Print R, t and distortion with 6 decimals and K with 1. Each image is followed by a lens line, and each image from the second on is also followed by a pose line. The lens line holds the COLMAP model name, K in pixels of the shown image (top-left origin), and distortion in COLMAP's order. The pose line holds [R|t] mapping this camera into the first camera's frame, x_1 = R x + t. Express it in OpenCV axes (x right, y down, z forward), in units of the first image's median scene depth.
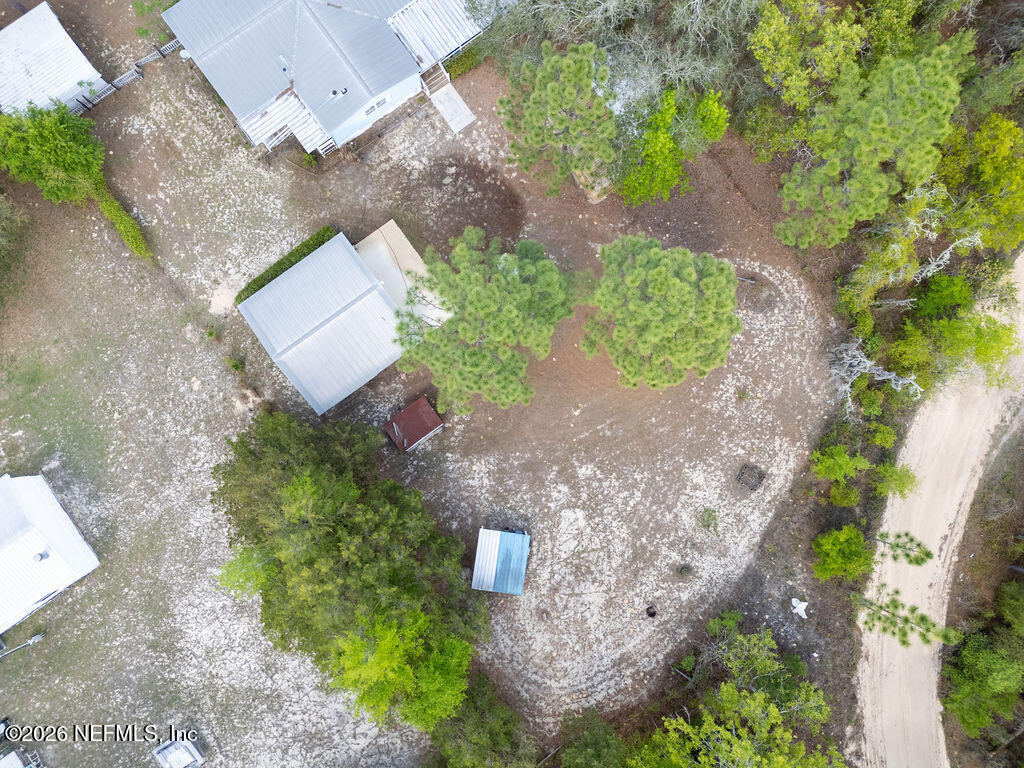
lens RADIAL K [[751.1, 0, 509.0], [0, 751.1, 377.8], [0, 0, 1]] dist [0.074320, -0.074193]
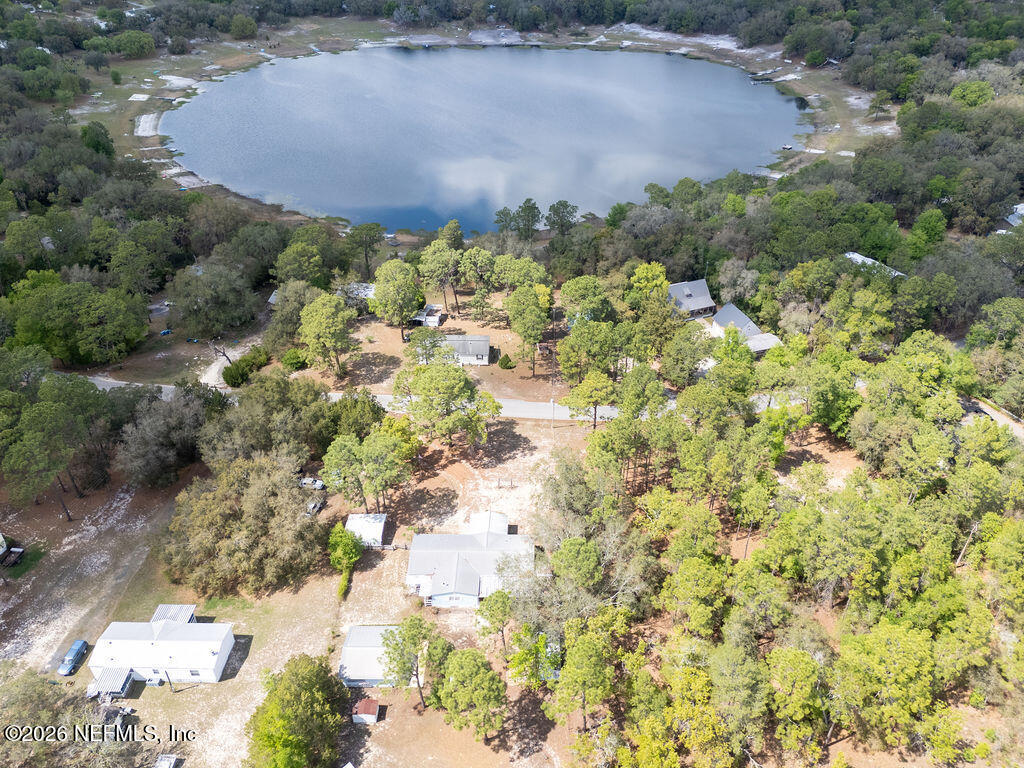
lens RADIAL K [[751.1, 0, 519.6], [0, 751.1, 417.0], [0, 0, 1]] dist [0.074320, -0.074193]
pose [[0.796107, 0.348078, -0.495030, 0.932491], [-0.602925, 0.526403, -0.599484, 0.615267], [0.051918, 0.775720, 0.628938, -0.876251]]
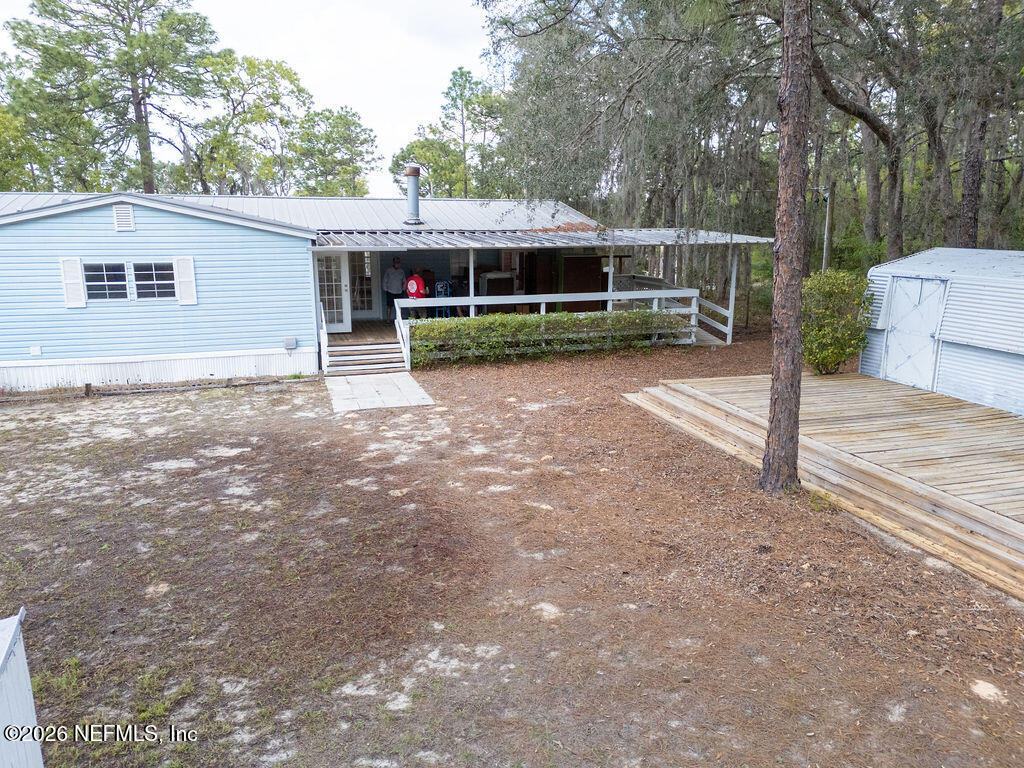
lens RADIAL K [[751.1, 0, 511.2], [0, 751.1, 382.1], [0, 0, 1]] dist [0.074320, -0.074193]
pose [[0.947311, 0.051806, -0.316097, 0.067115], [-0.318699, 0.251404, -0.913907, -0.116019], [0.032123, 0.966495, 0.254668, 0.960460]]
